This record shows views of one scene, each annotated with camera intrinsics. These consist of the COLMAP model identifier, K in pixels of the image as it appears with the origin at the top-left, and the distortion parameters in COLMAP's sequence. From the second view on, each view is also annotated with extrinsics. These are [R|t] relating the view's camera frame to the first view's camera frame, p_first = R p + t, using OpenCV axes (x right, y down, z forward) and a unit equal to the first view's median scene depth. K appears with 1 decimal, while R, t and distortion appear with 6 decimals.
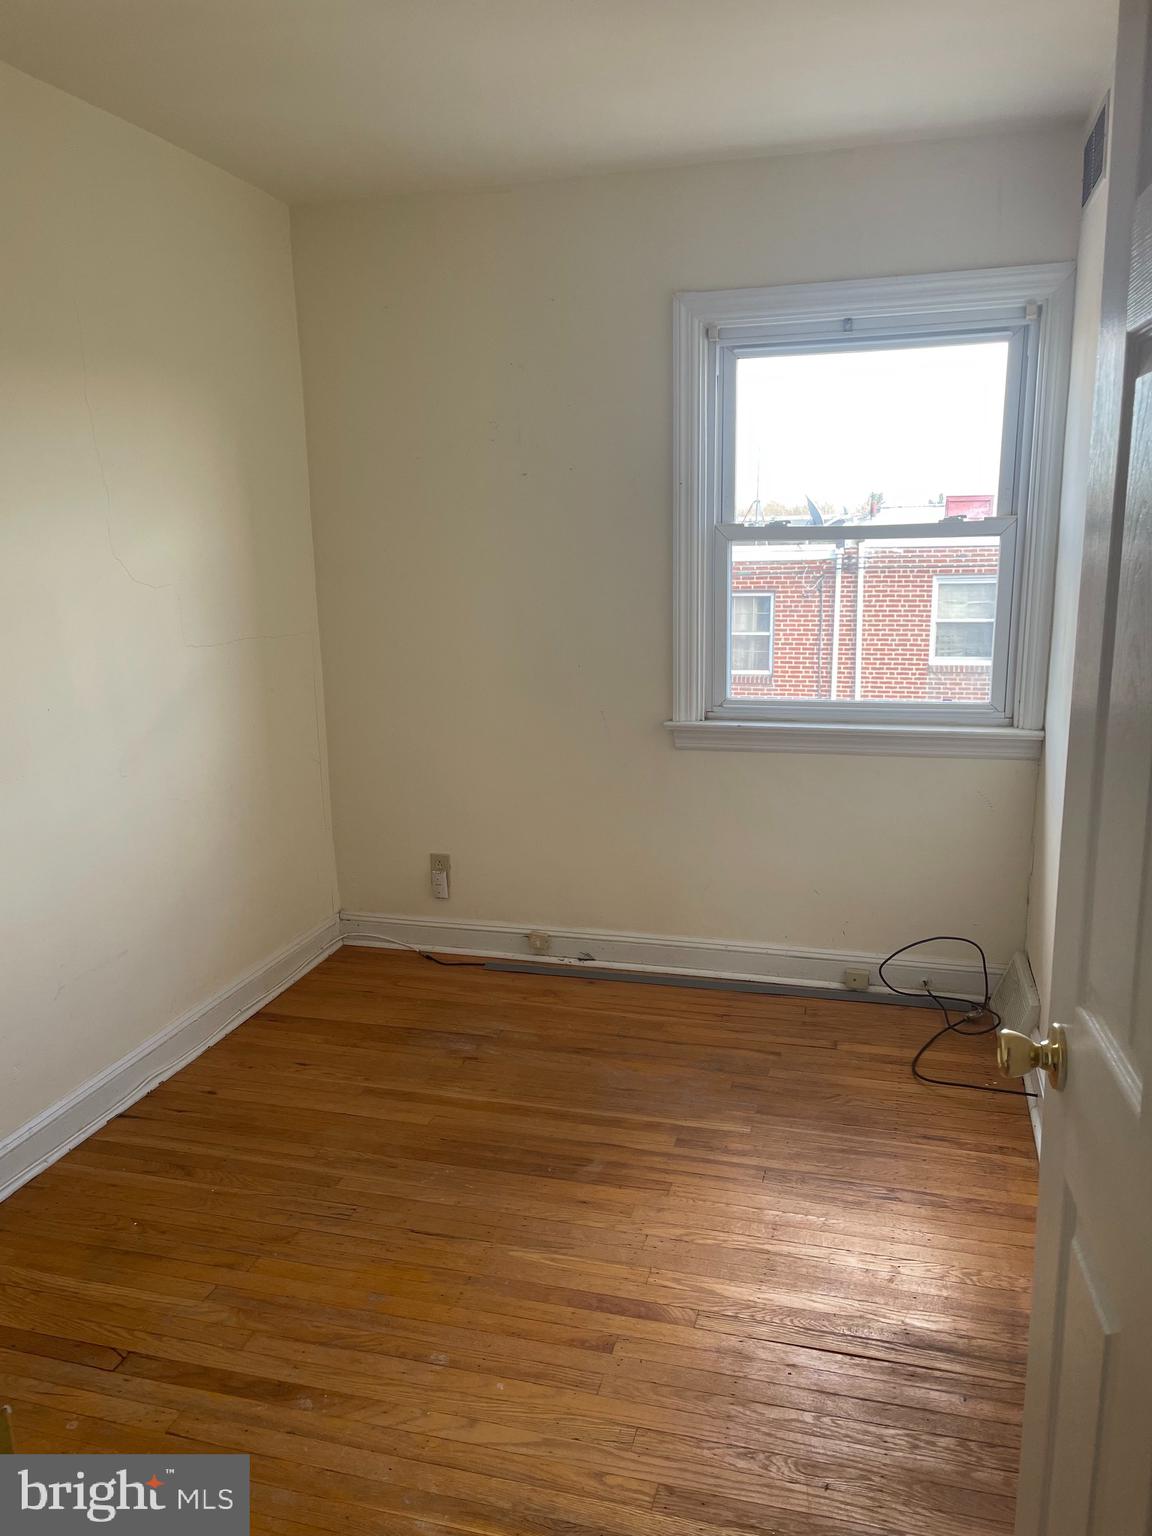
lens RADIAL K [[1160.7, 0, 581.8], [0, 1160.7, 766.8], [0, 0, 1]] dist [0.094566, -0.122504]
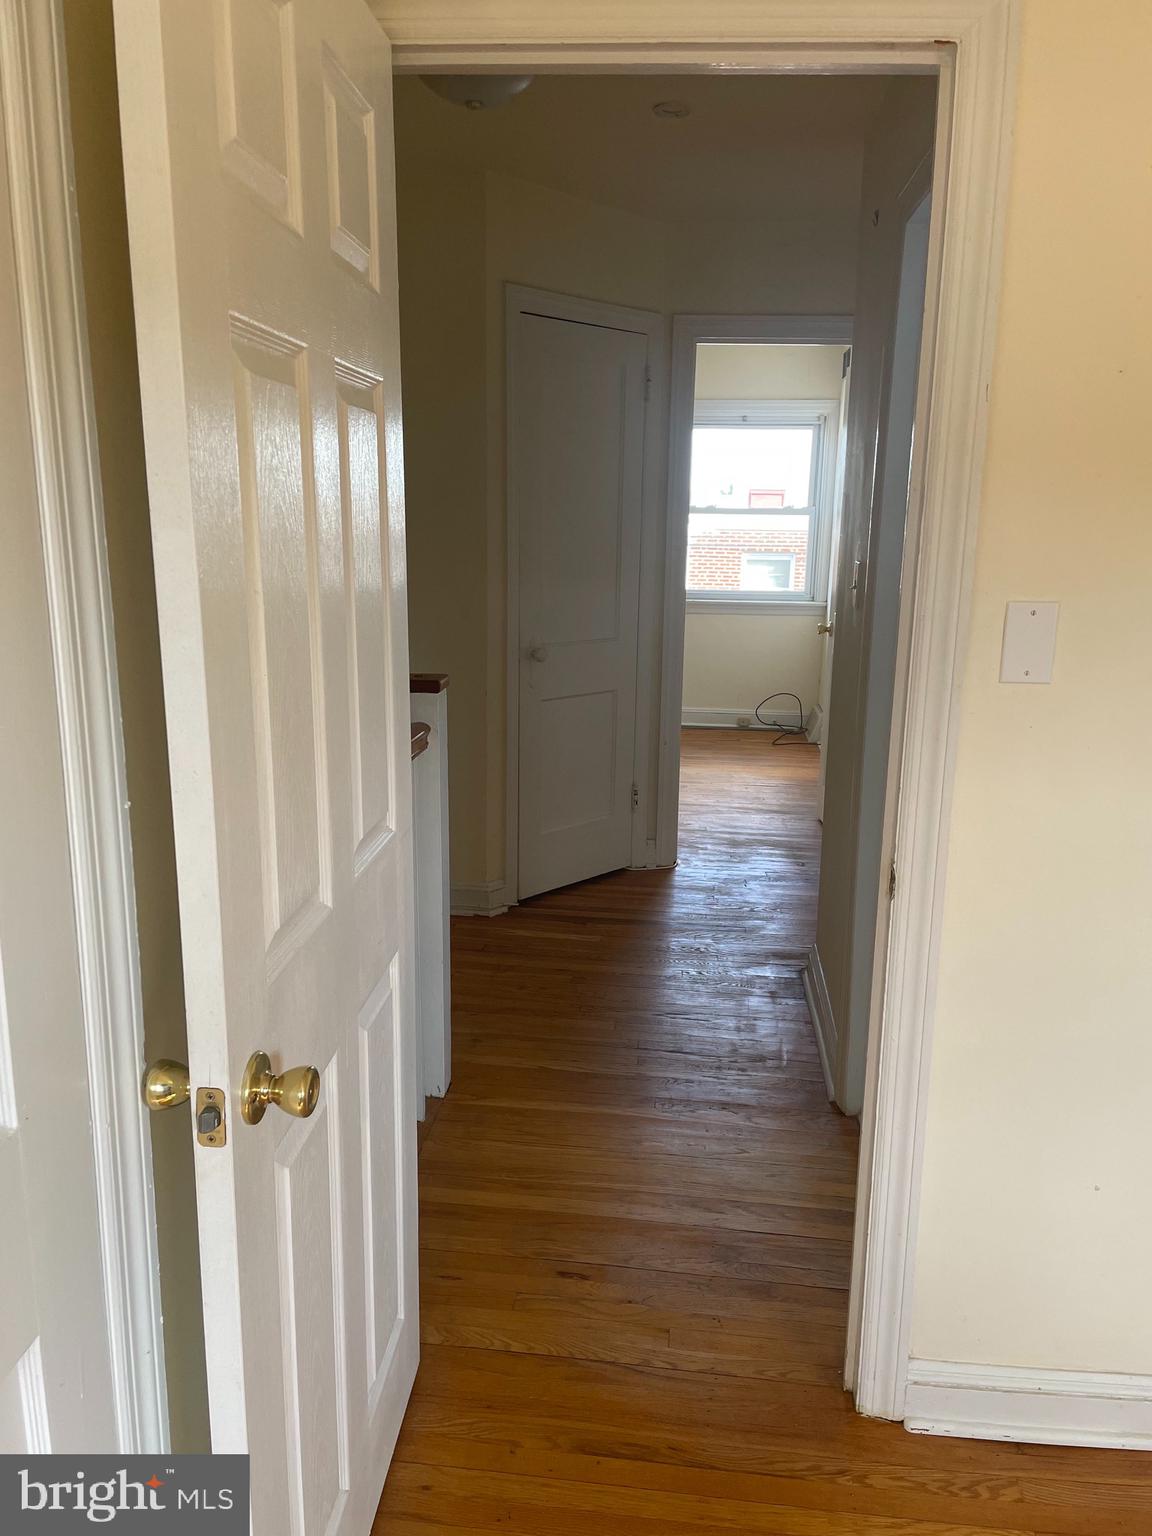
lens RADIAL K [[1160.7, 0, 581.8], [0, 1160.7, 766.8], [0, 0, 1]] dist [0.094566, -0.122504]
pose [[0.985418, -0.006027, 0.170046, -0.435547], [0.003317, 0.999863, 0.016217, 0.236146], [-0.170120, -0.015416, 0.985303, -1.089005]]
